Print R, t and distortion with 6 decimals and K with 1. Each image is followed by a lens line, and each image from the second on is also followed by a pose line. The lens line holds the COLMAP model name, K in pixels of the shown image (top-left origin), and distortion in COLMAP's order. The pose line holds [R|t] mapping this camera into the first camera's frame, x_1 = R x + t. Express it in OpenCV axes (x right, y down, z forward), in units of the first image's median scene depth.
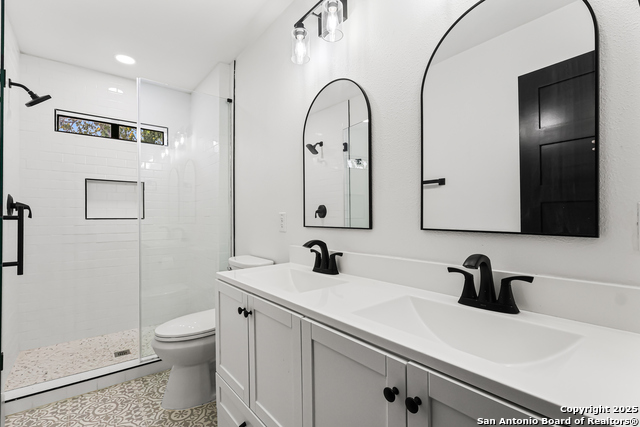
lens RADIAL K [[297.6, 0, 324.4], [0, 297.6, 215.4], [0, 0, 1]] dist [-0.003196, 0.000668]
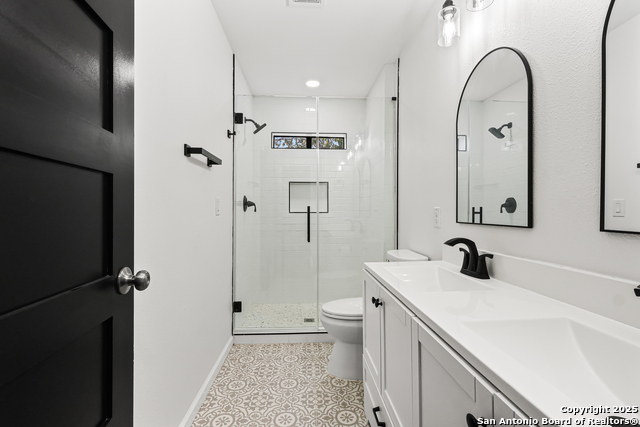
lens RADIAL K [[297.6, 0, 326.8], [0, 297.6, 211.5], [0, 0, 1]] dist [-0.003196, 0.000668]
pose [[0.819622, 0.003913, -0.572891, 0.110932], [-0.000145, 0.999978, 0.006624, -0.002090], [0.572904, -0.005346, 0.819605, 0.022312]]
